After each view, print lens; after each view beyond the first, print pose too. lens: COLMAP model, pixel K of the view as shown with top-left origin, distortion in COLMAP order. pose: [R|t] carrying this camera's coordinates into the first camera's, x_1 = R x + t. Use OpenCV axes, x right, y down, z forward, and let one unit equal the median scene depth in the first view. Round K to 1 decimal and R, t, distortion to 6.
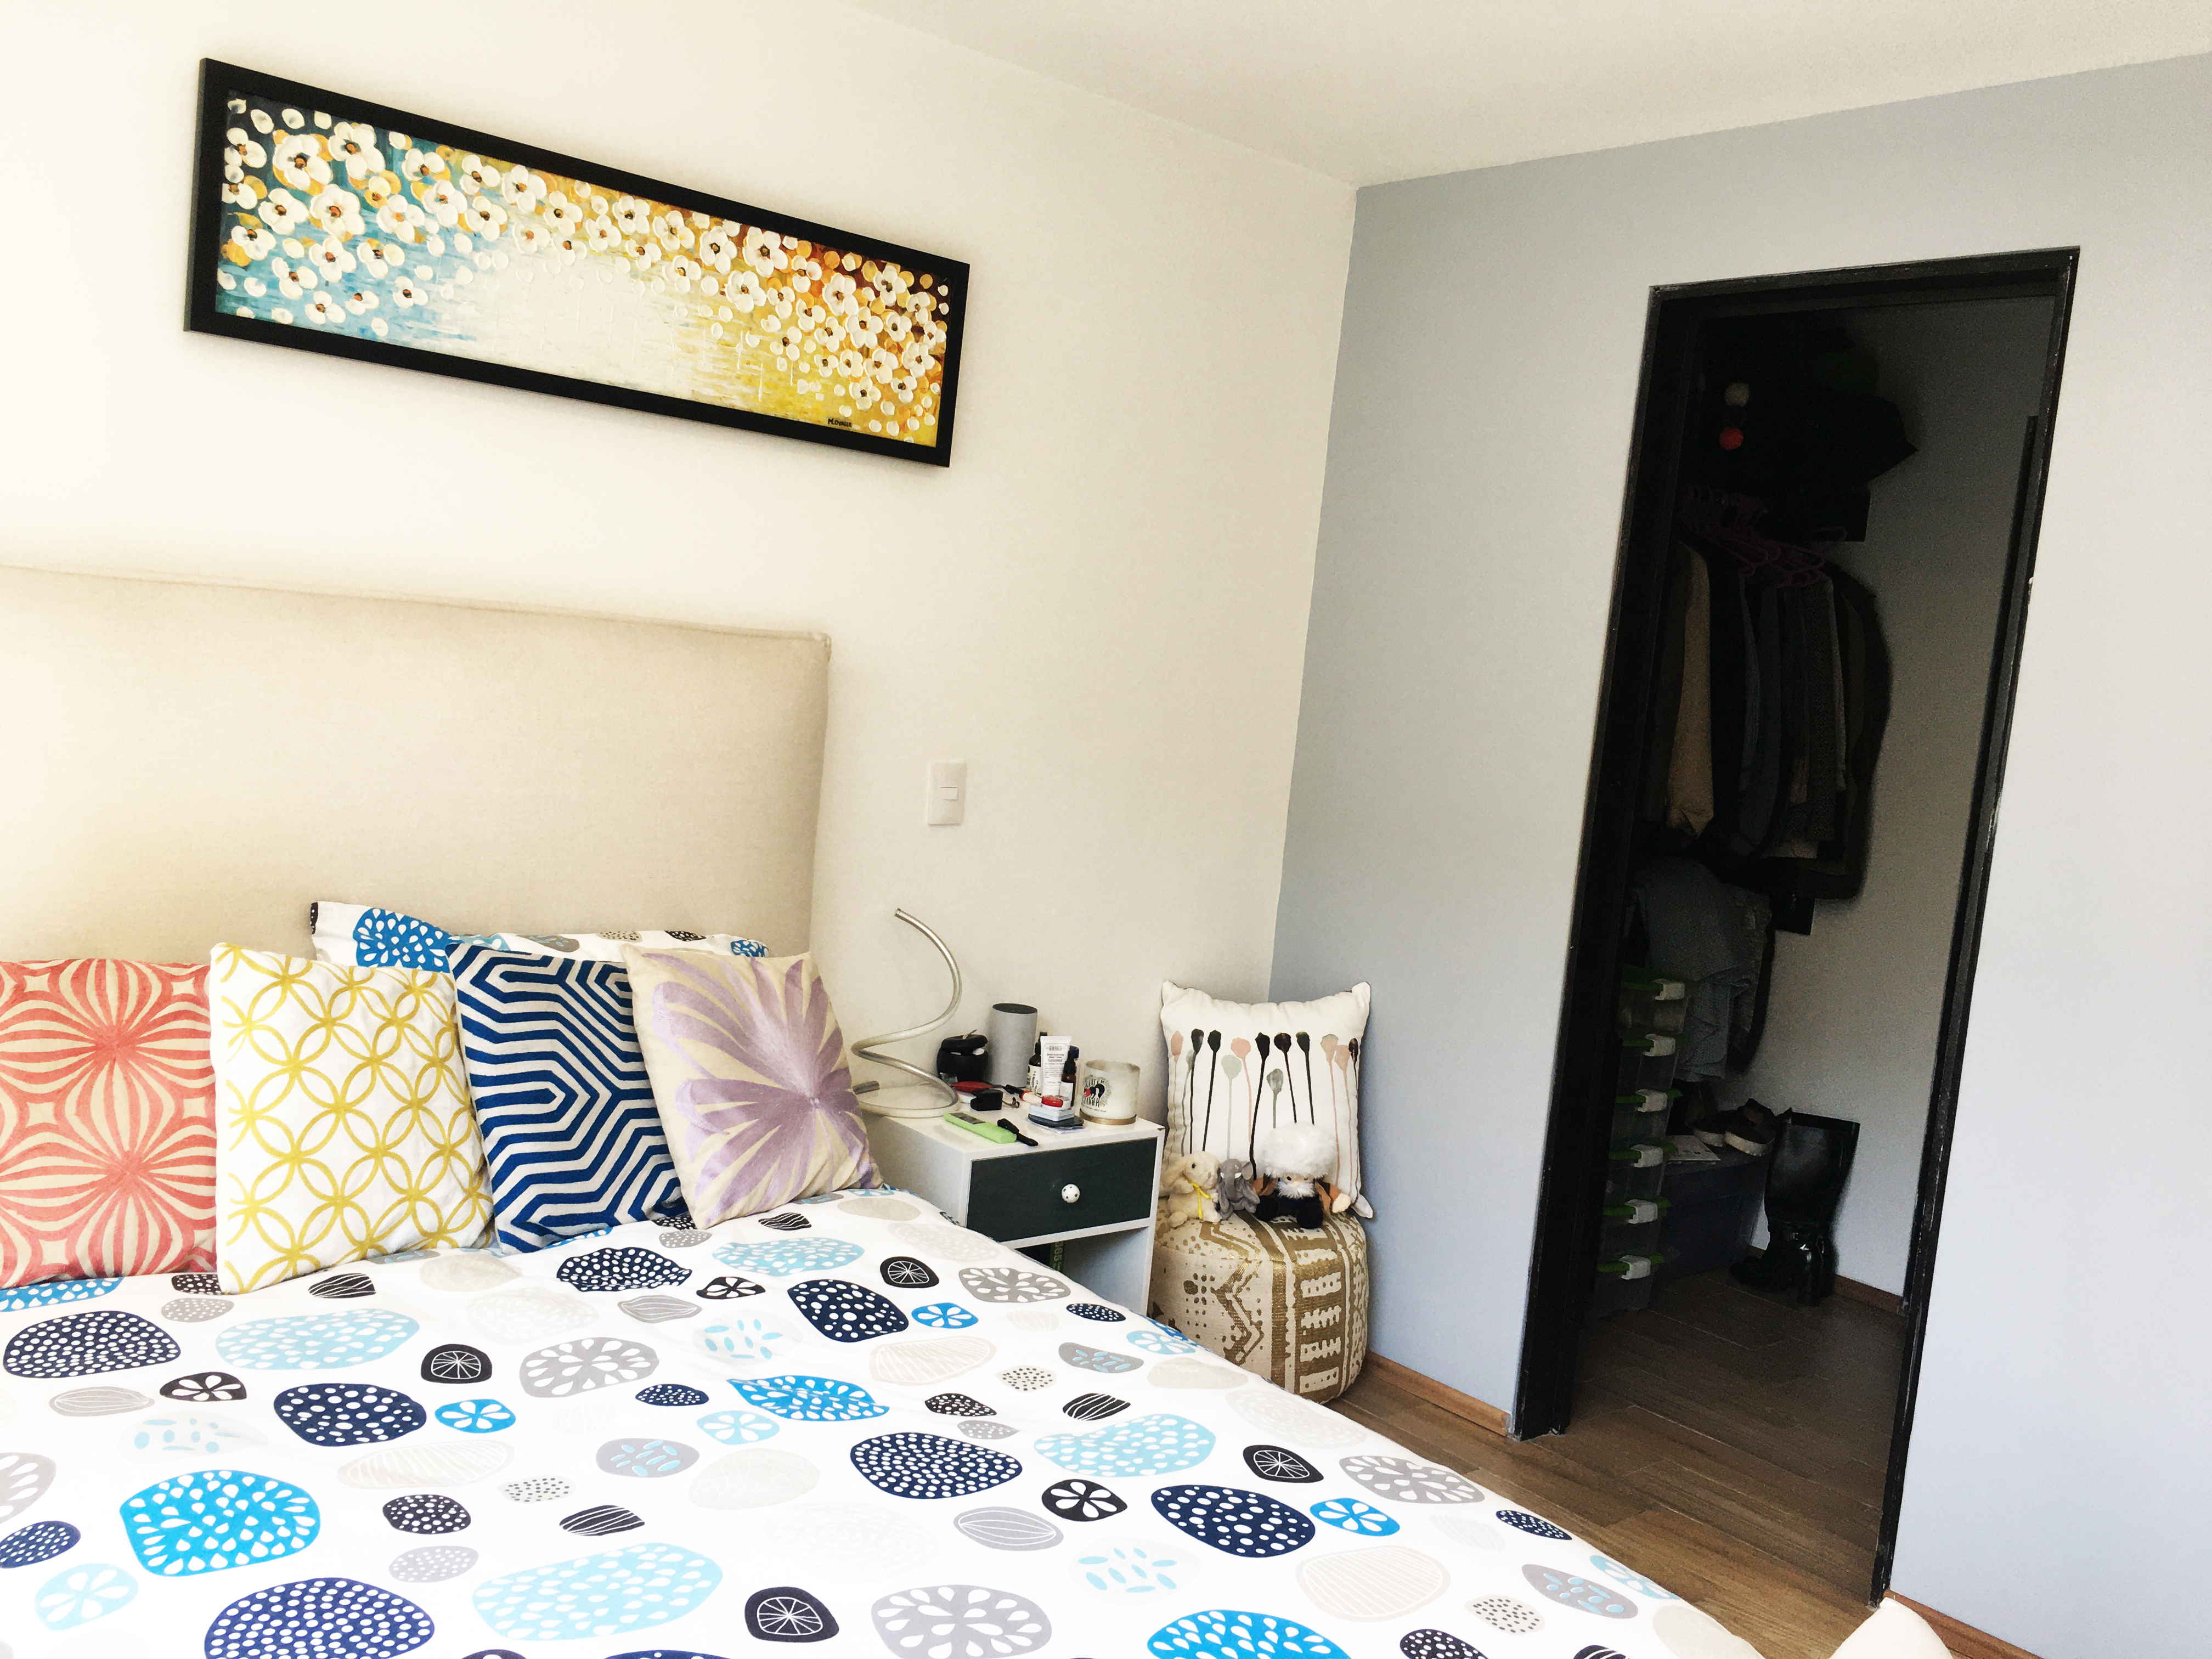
lens RADIAL K [[1883.6, 0, 1105.0], [0, 1883.6, 828.6], [0, 0, 1]] dist [0.007096, 0.000595]
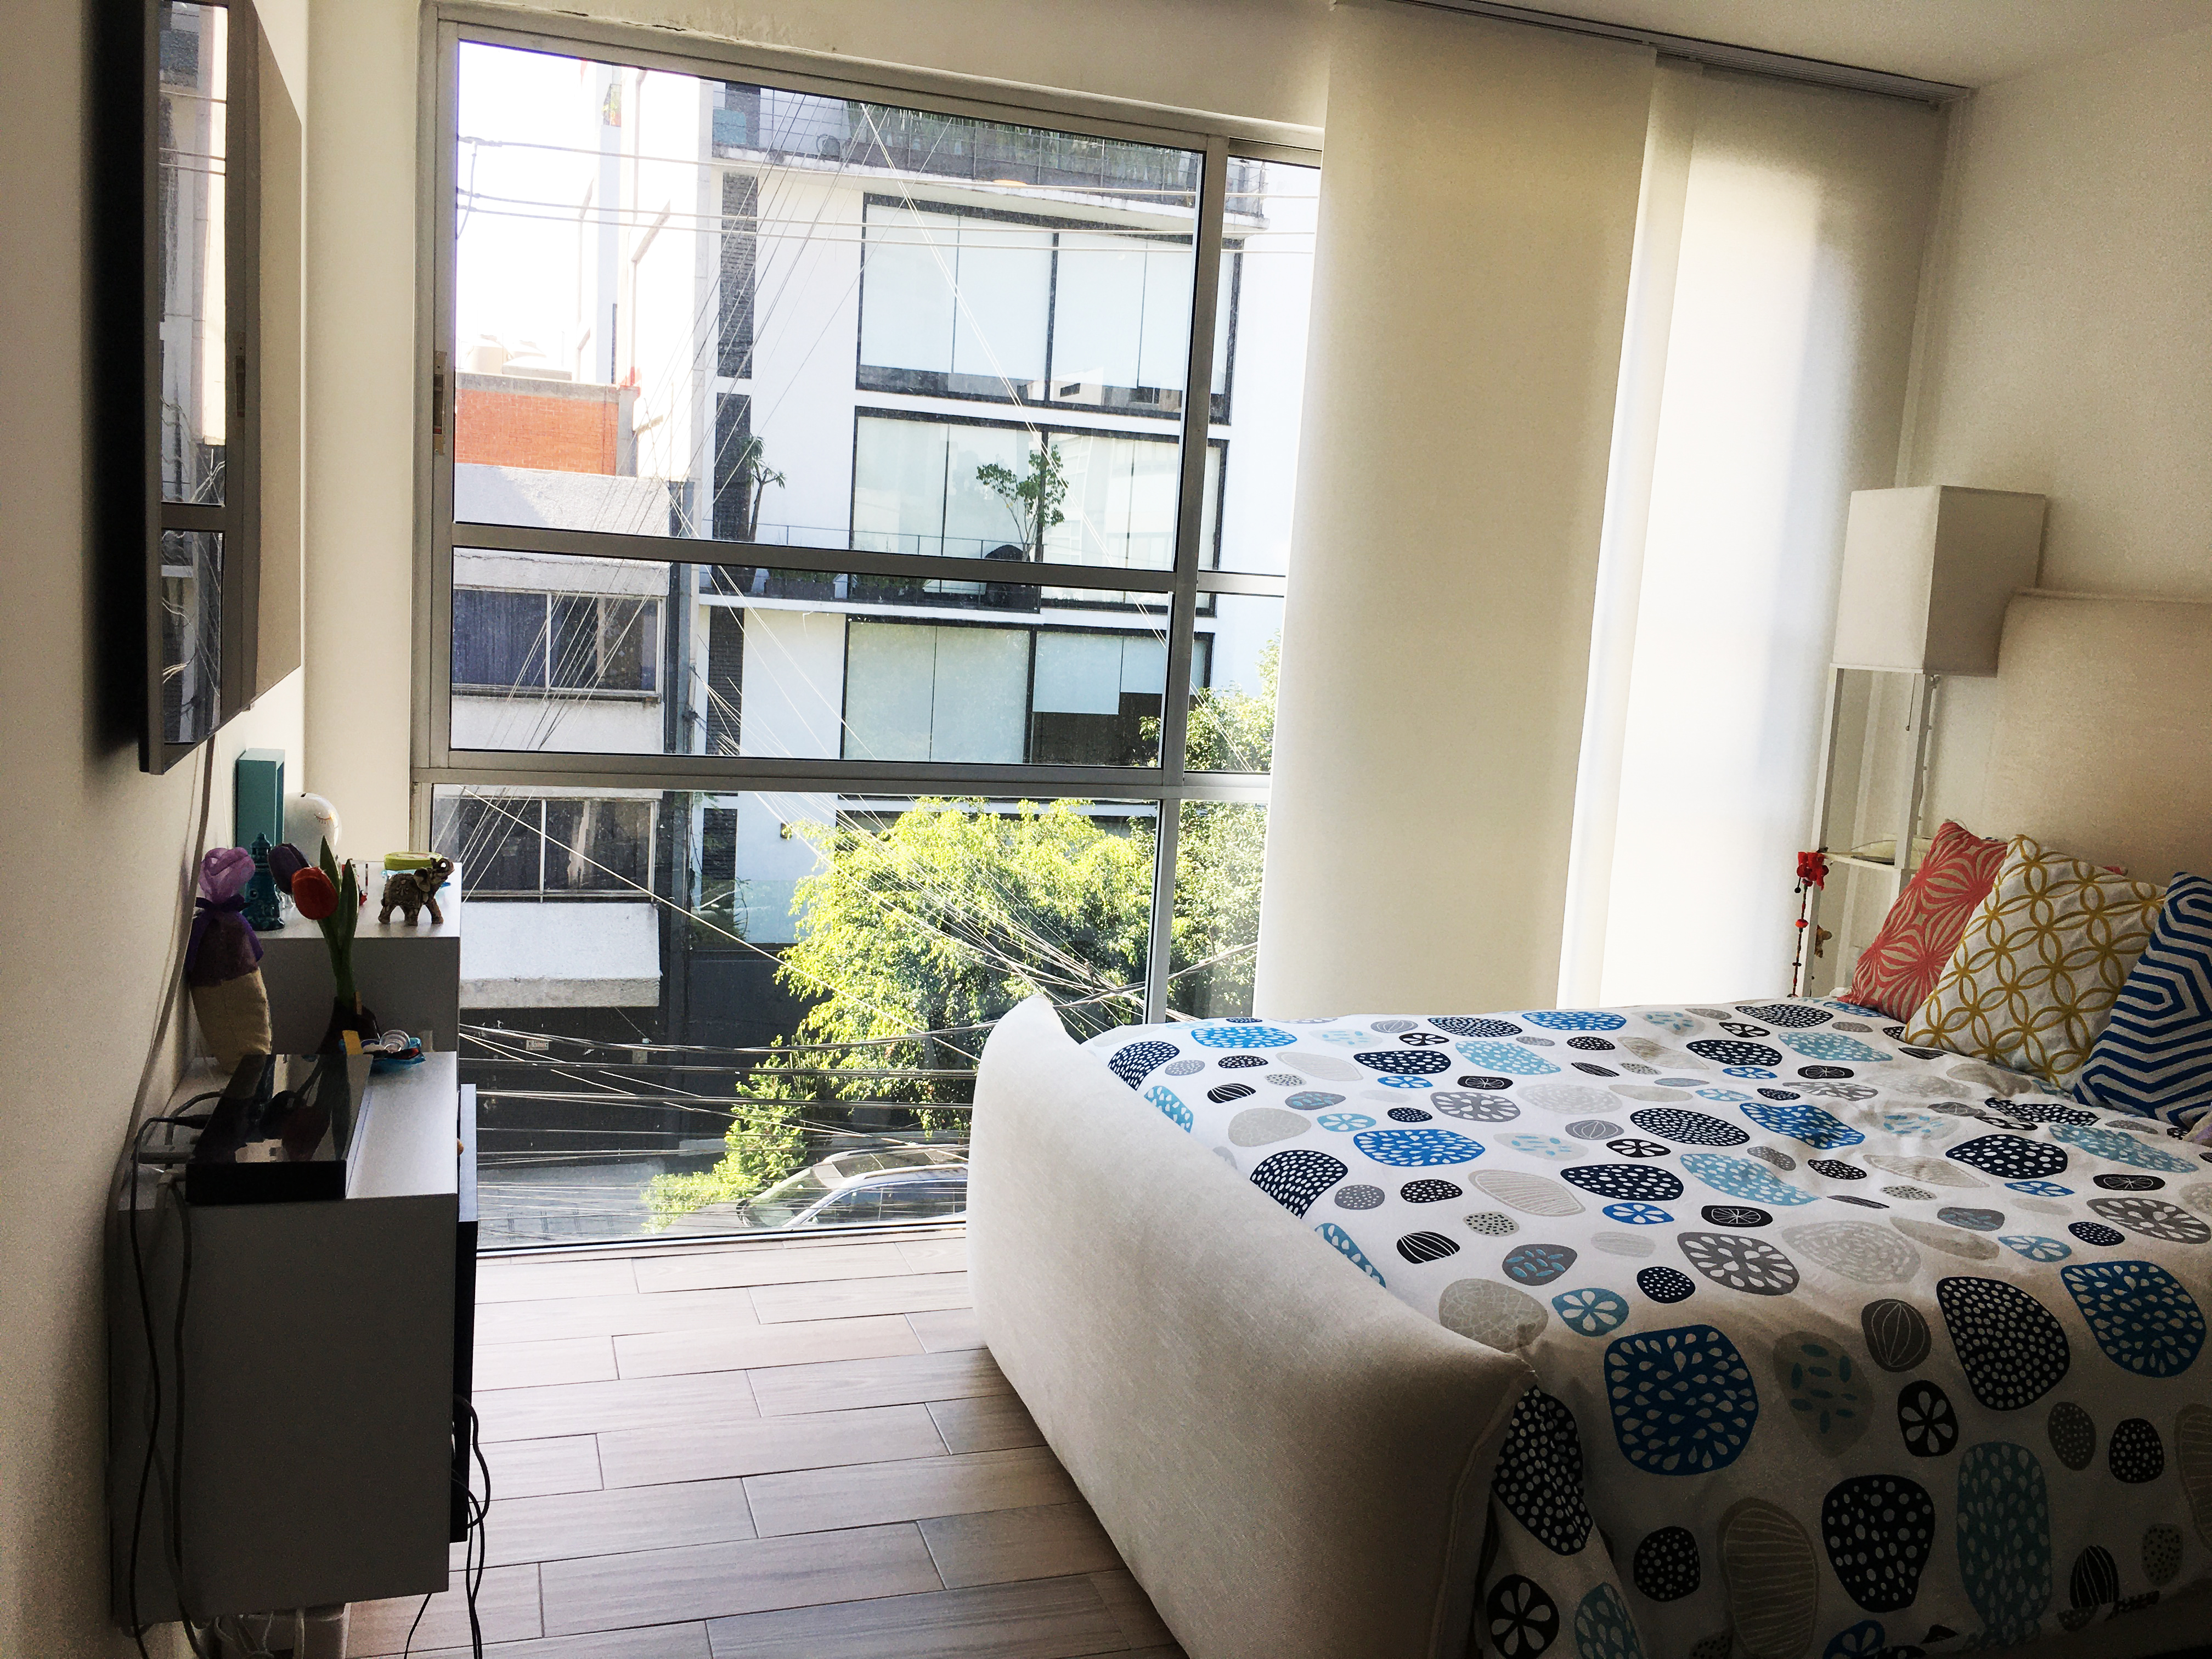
lens RADIAL K [[1883.6, 0, 1105.4], [0, 1883.6, 826.1], [0, 0, 1]] dist [0.007096, 0.000595]
pose [[-0.350856, 0.015578, -0.936300, 1.409070], [-0.180229, 0.980045, 0.083842, 0.075059], [0.918922, 0.198165, -0.341048, 1.049814]]
